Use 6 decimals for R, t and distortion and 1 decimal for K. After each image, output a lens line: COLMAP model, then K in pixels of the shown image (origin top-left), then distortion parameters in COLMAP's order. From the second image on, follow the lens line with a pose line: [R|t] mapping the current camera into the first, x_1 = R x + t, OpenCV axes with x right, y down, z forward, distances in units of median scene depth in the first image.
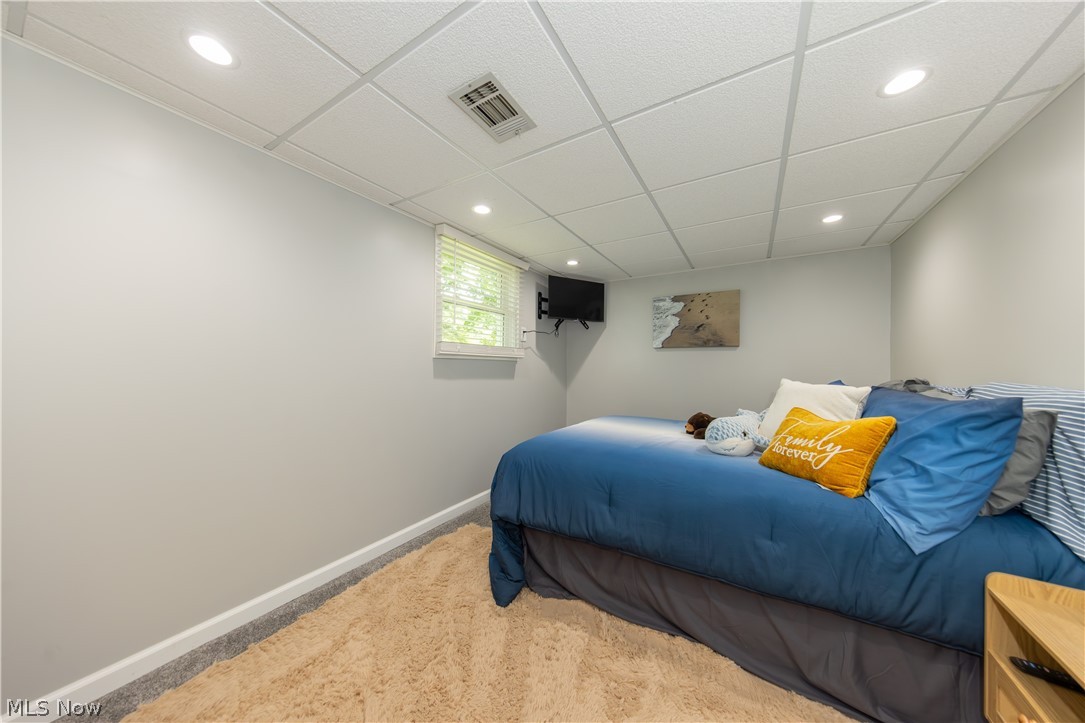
lens RADIAL K [[342.3, 0, 542.2], [0, 342.3, 363.4], [0, 0, 1]] dist [0.000834, -0.000251]
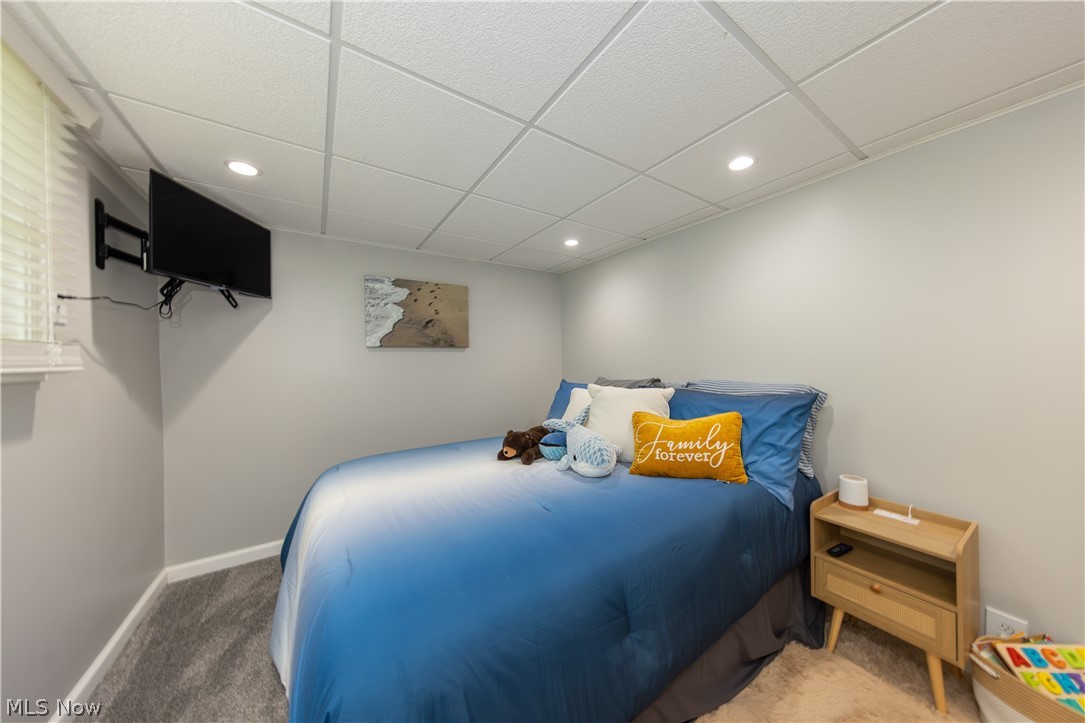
lens RADIAL K [[342.3, 0, 549.1], [0, 342.3, 355.3], [0, 0, 1]] dist [0.000834, -0.000251]
pose [[0.405240, -0.007151, 0.914182, -0.174481], [0.011481, 0.999930, 0.002732, -0.026986], [-0.914138, 0.009388, 0.405294, 0.403181]]
